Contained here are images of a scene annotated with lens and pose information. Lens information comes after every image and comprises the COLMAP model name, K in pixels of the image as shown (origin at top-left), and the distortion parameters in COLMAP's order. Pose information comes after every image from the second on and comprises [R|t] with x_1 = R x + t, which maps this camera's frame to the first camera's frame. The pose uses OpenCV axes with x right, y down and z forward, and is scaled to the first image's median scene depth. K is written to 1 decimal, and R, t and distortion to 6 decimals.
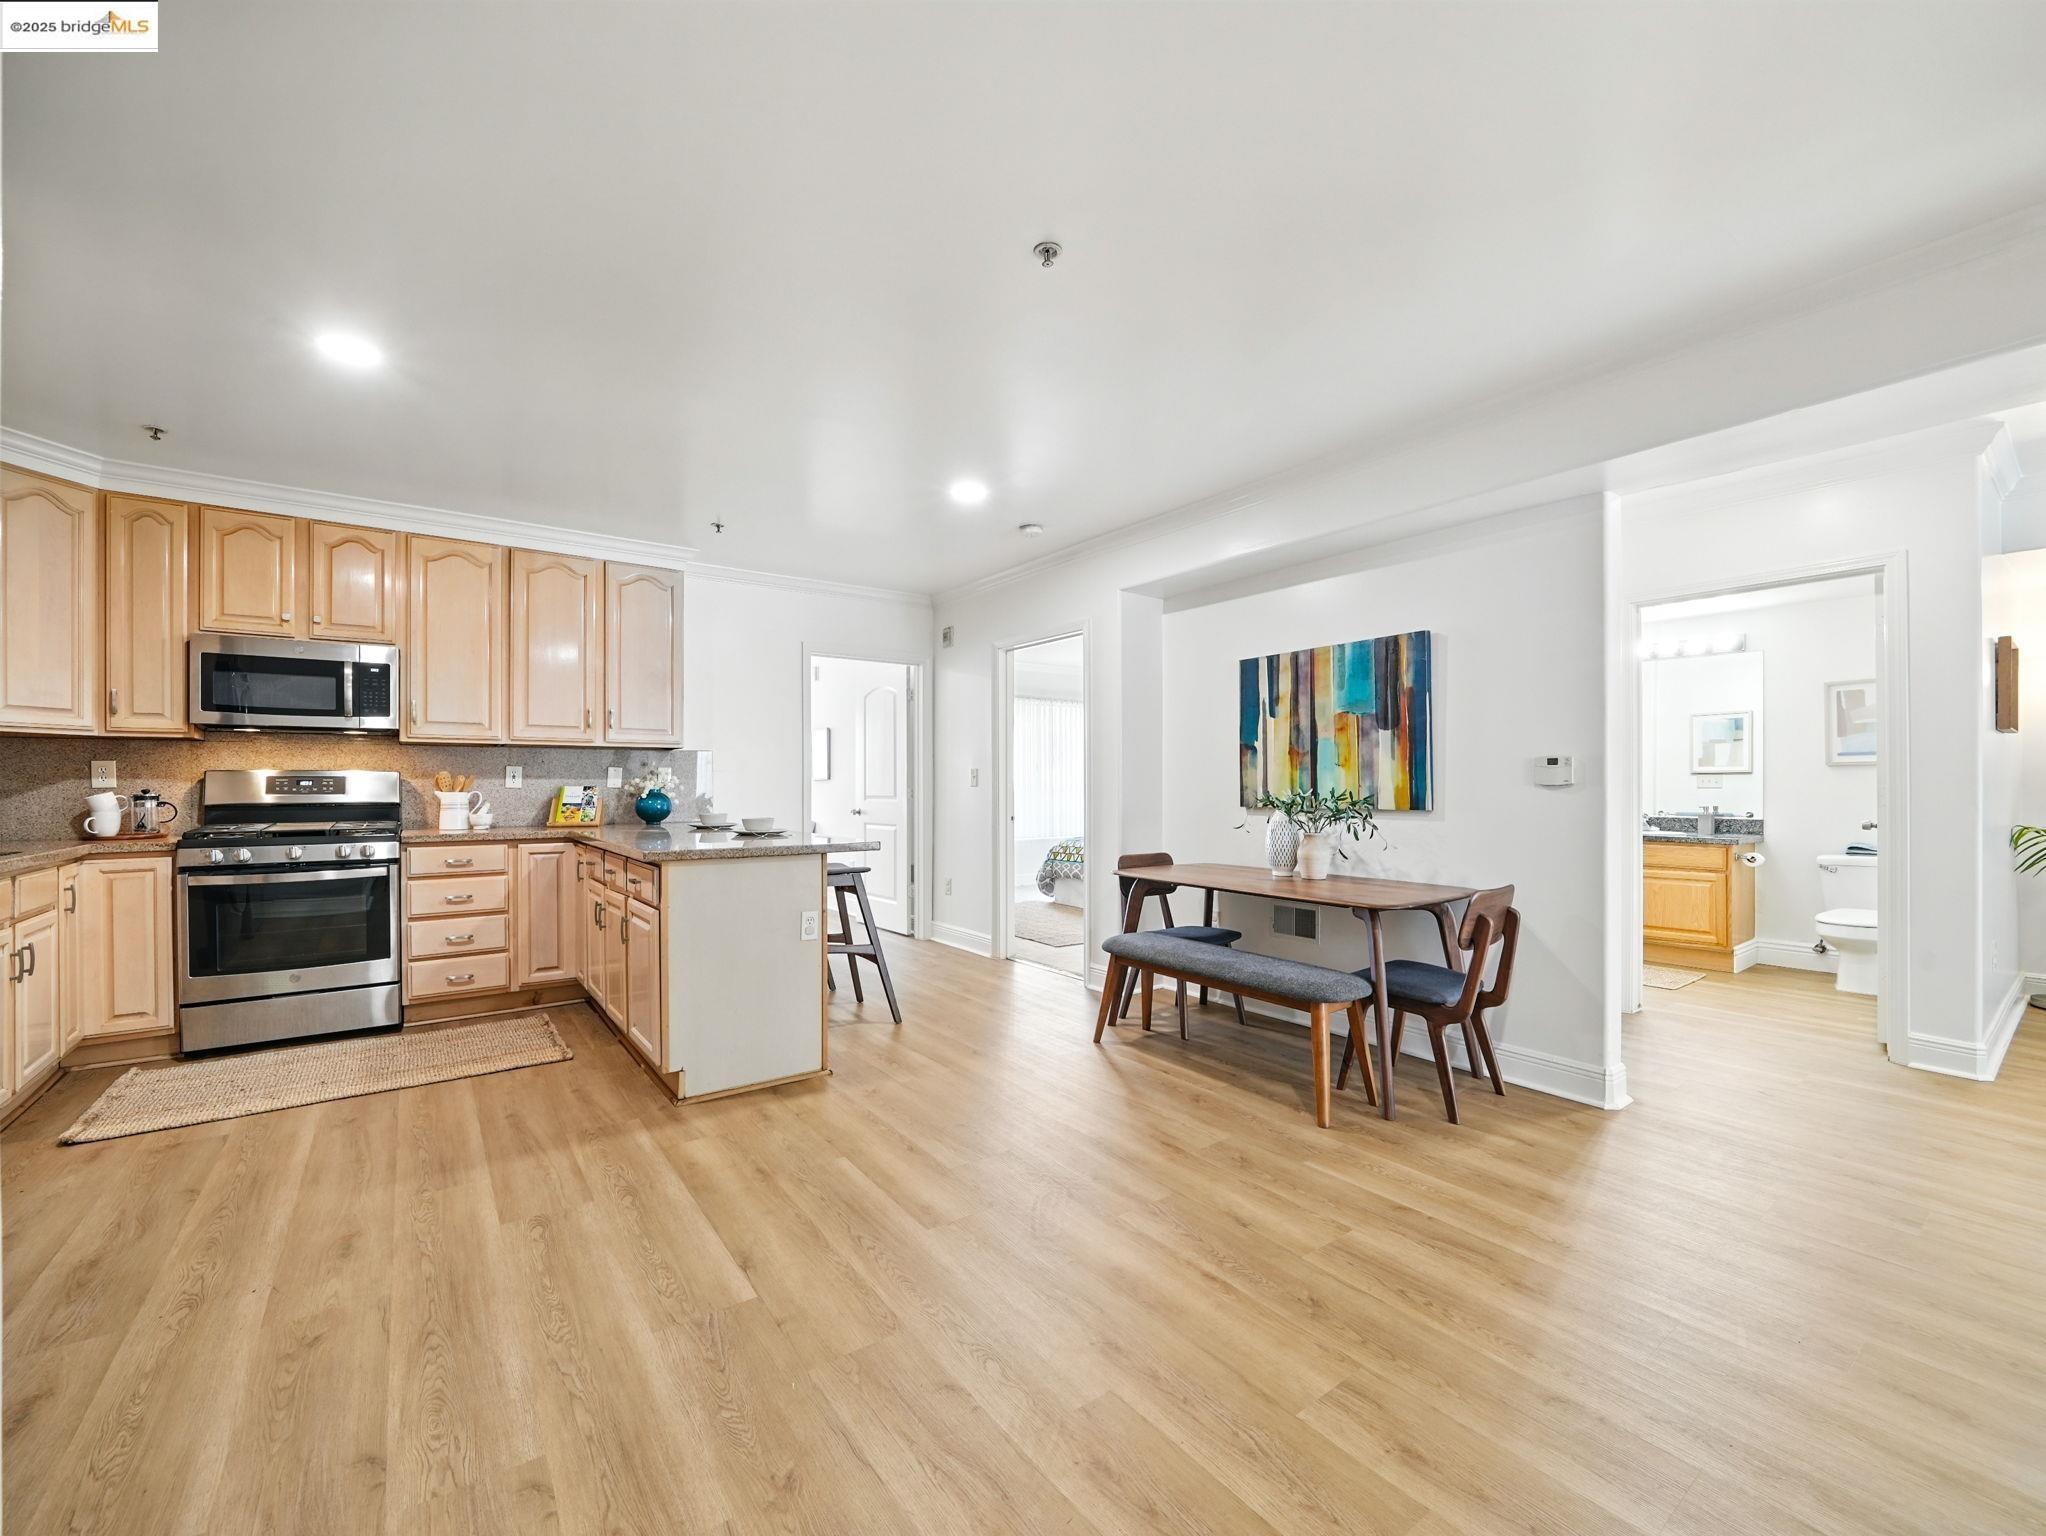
lens RADIAL K [[839.2, 0, 1019.2], [0, 839.2, 786.4], [0, 0, 1]] dist [-0.019350, 0.000263]
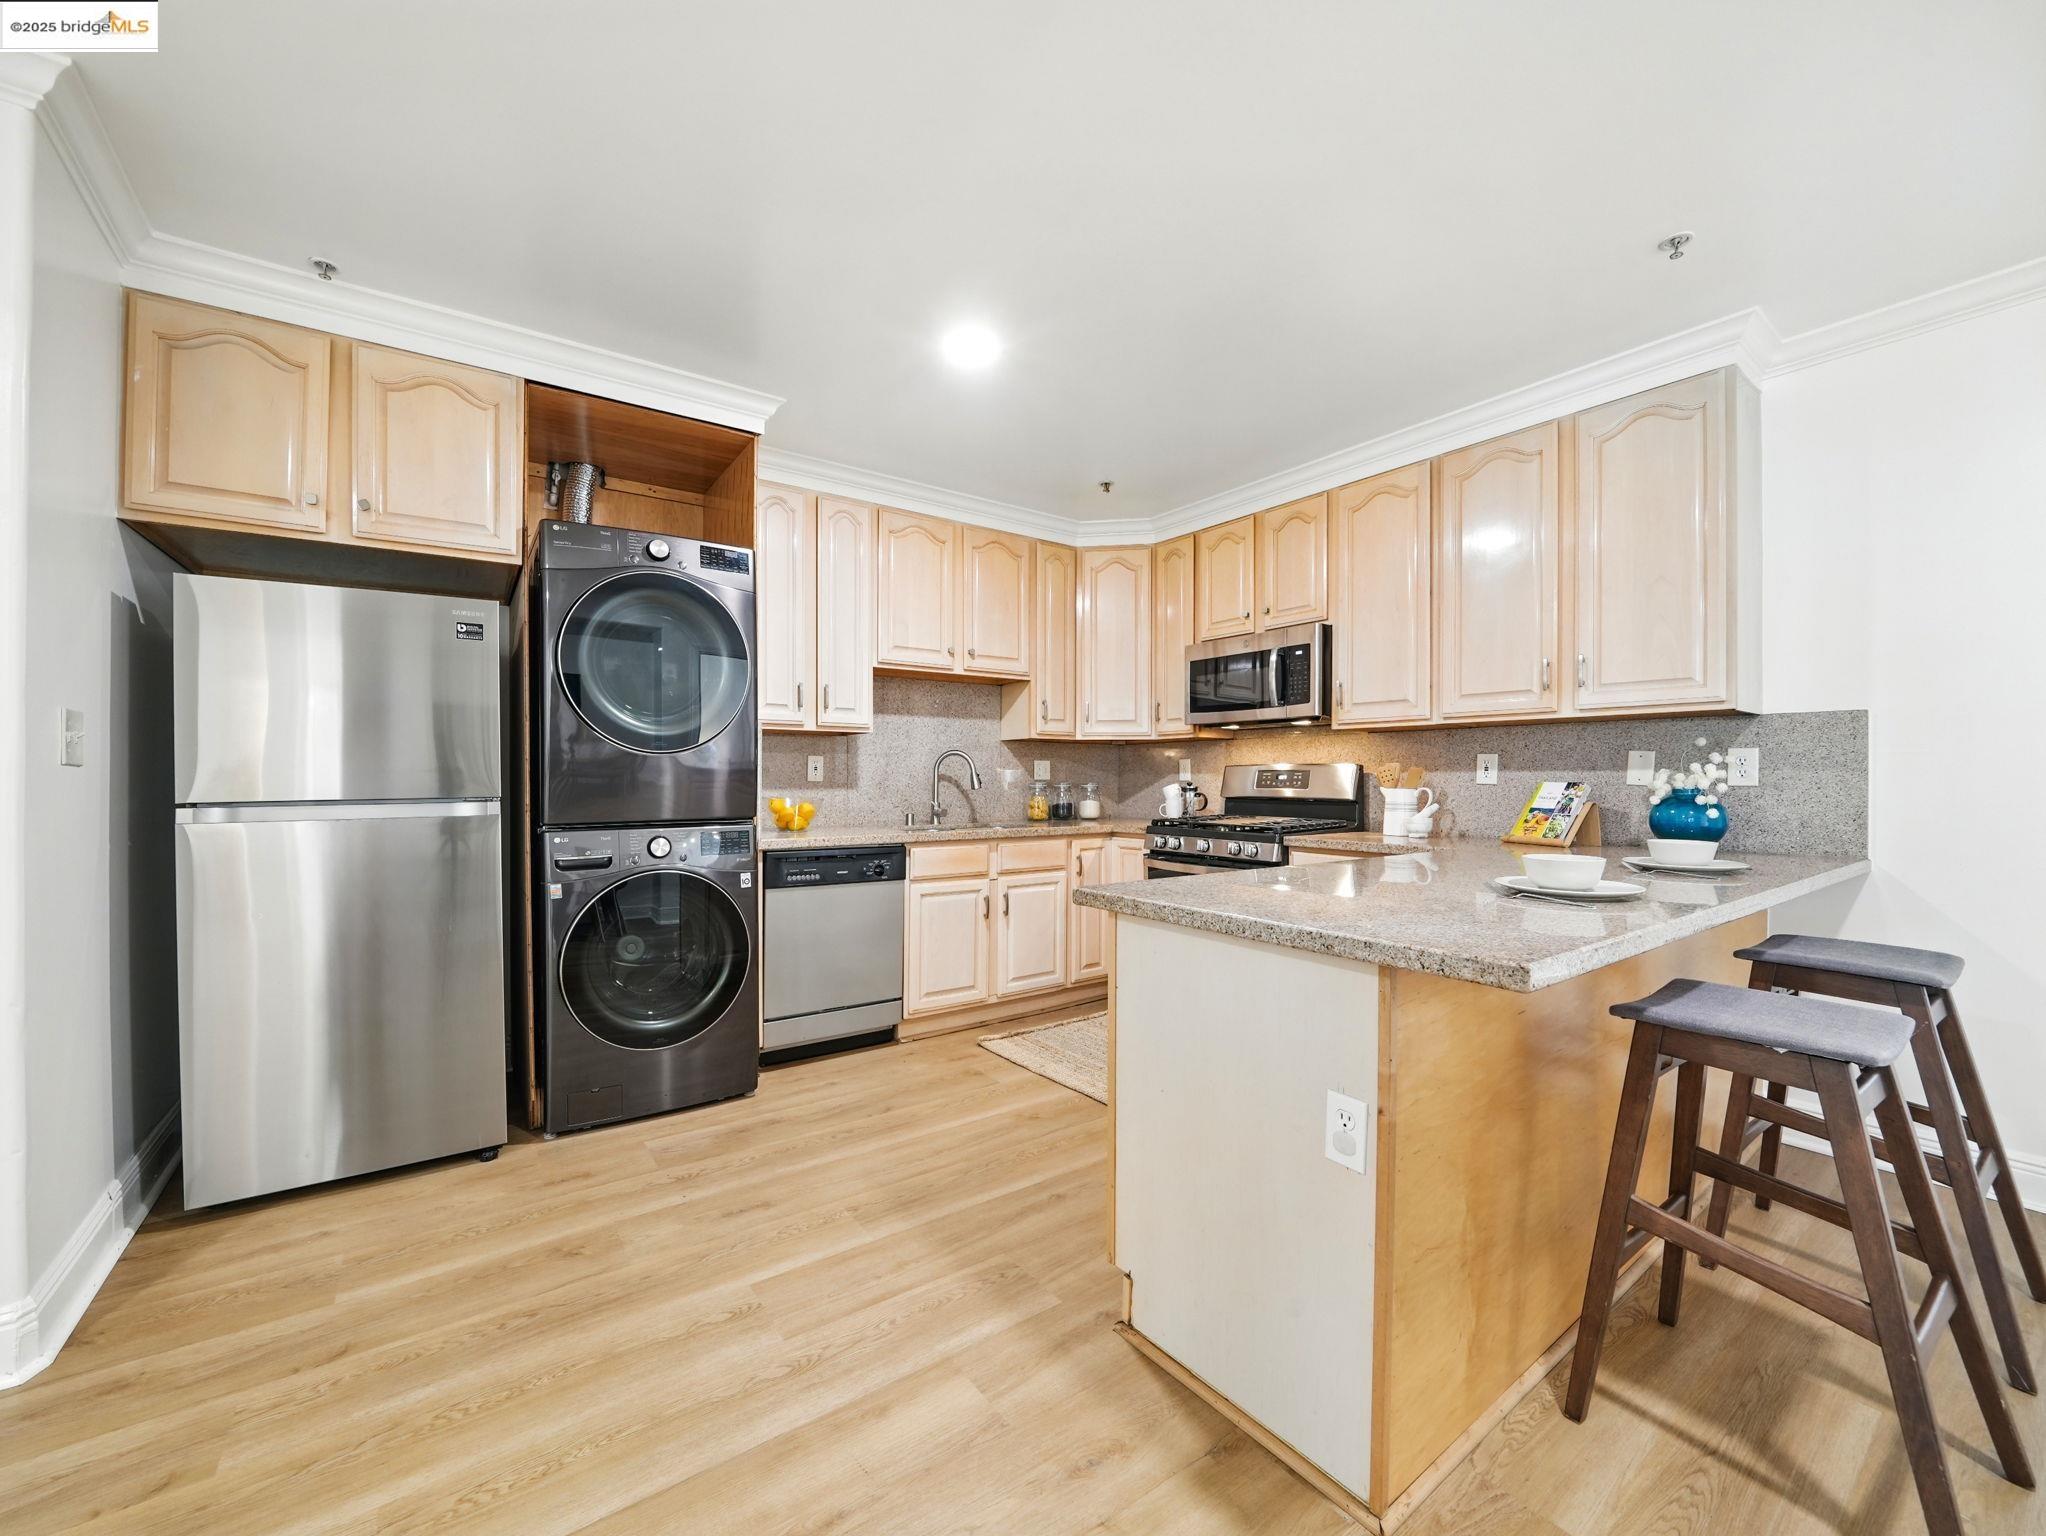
lens RADIAL K [[816.4, 0, 1011.7], [0, 816.4, 778.7], [0, 0, 1]] dist [-0.018940, 0.000031]
pose [[-0.014750, 0.003617, -0.999885, 0.160570], [-0.004381, 0.999984, 0.003682, -0.005495], [0.999882, 0.004435, -0.014734, 0.945808]]
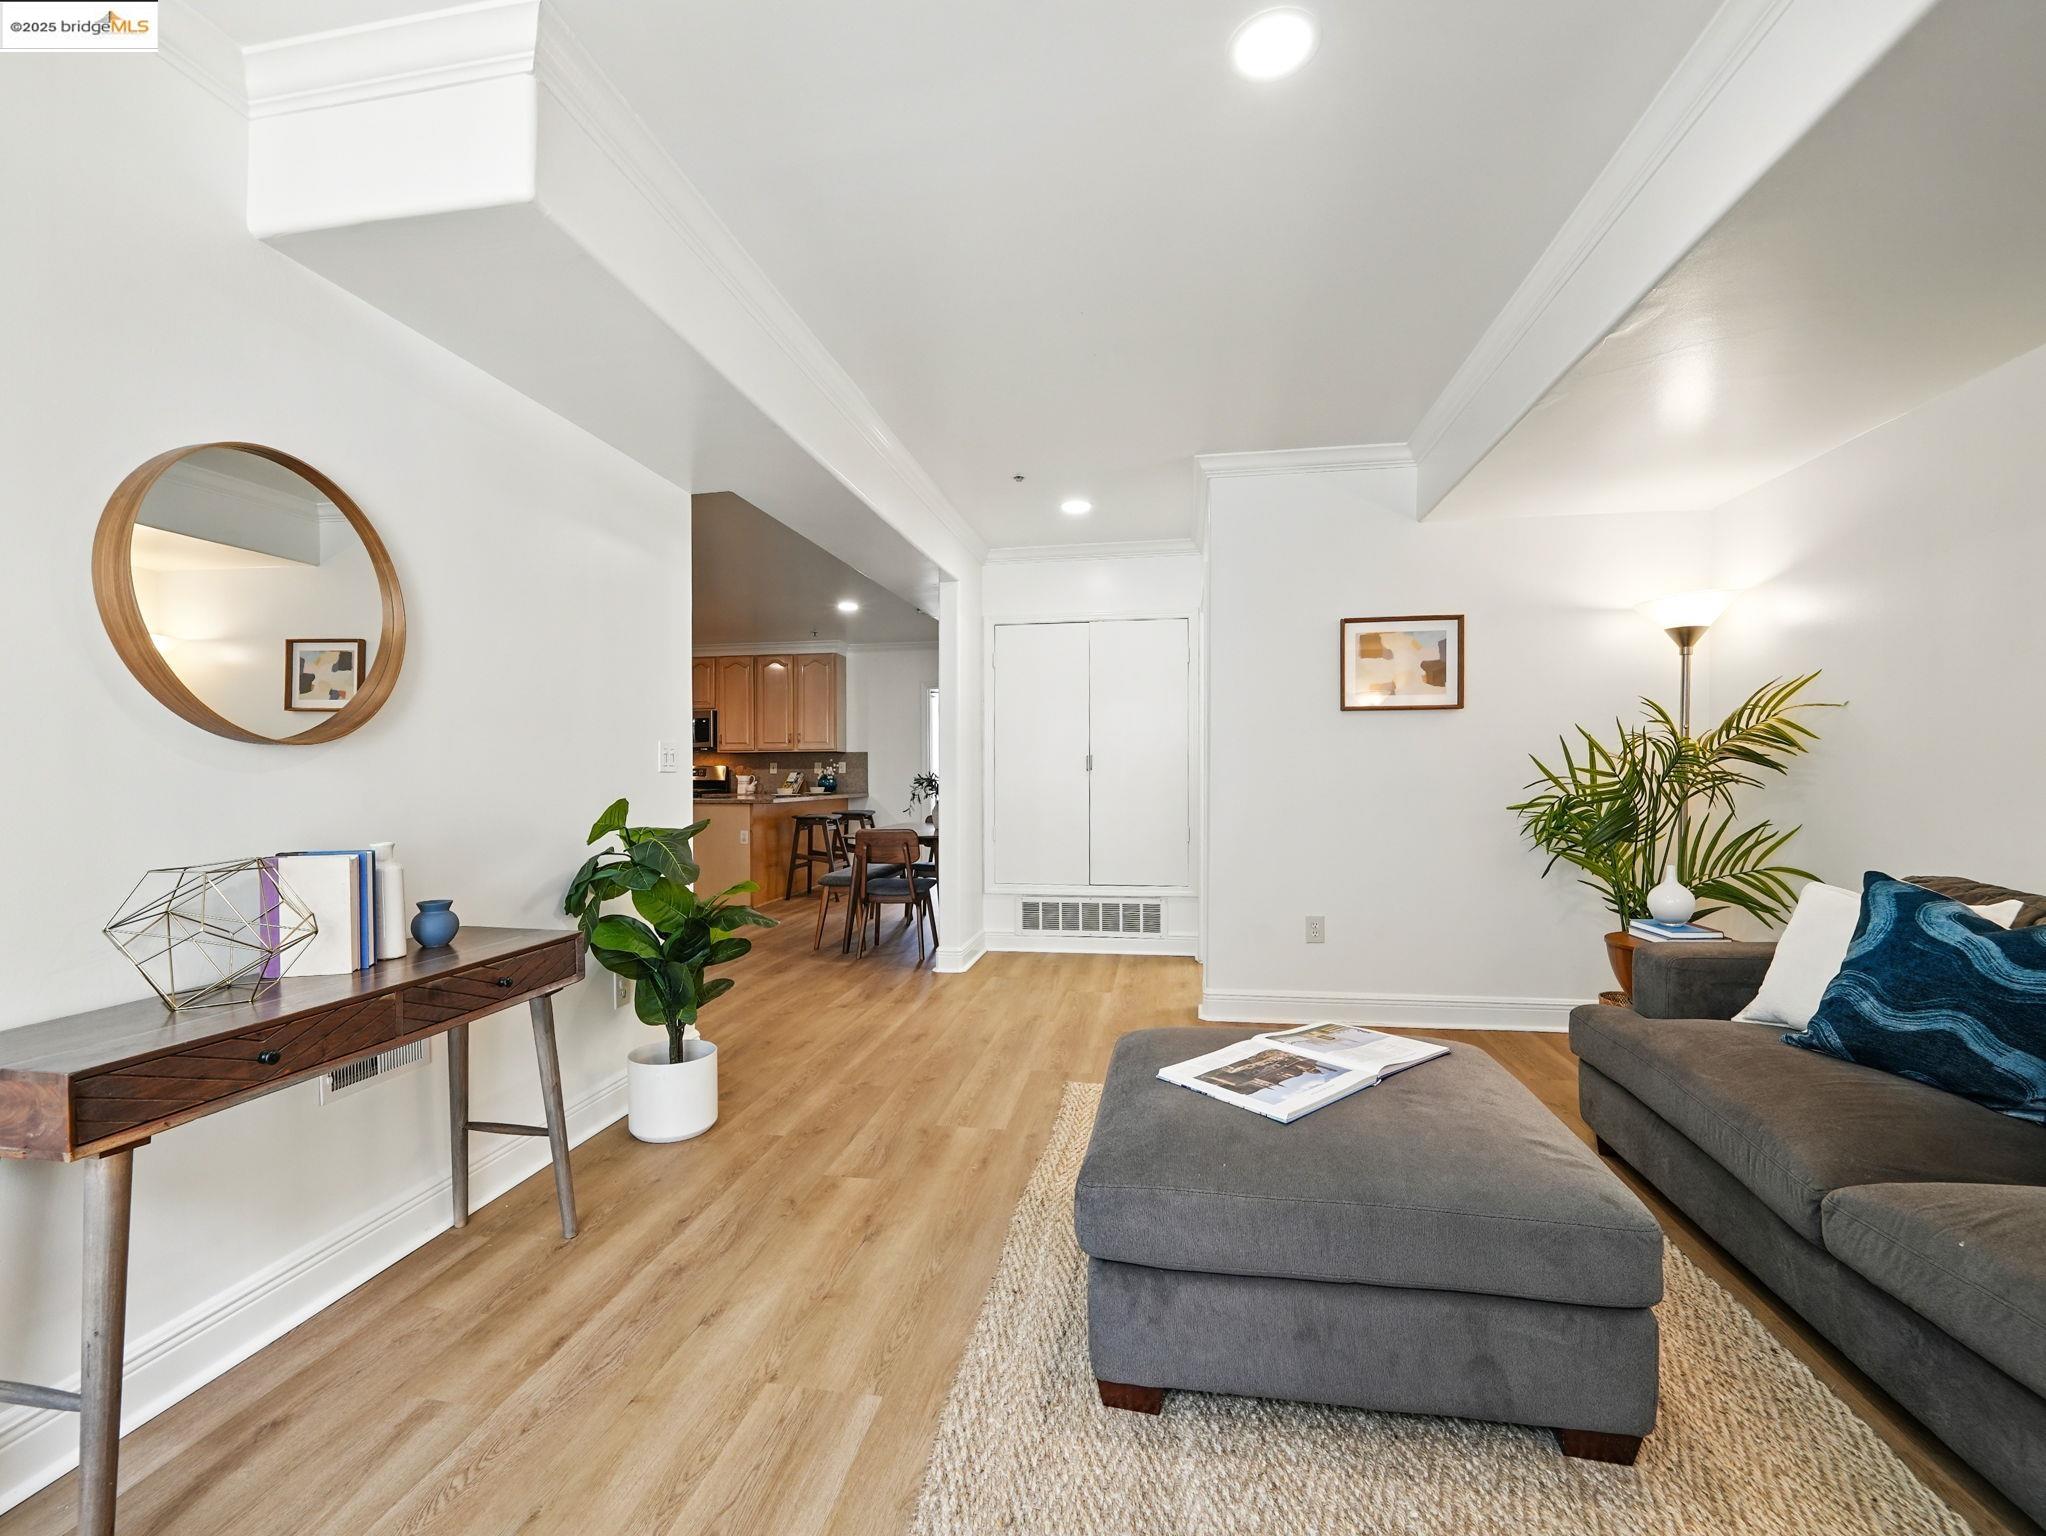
lens RADIAL K [[882.3, 0, 1015.7], [0, 882.3, 781.5], [0, 0, 1]] dist [-0.000513, -0.000008]
pose [[0.690769, 0.000946, -0.723075, 2.075234], [0.003101, 0.999986, 0.004270, 0.020435], [0.723069, -0.005192, 0.690756, -0.056147]]
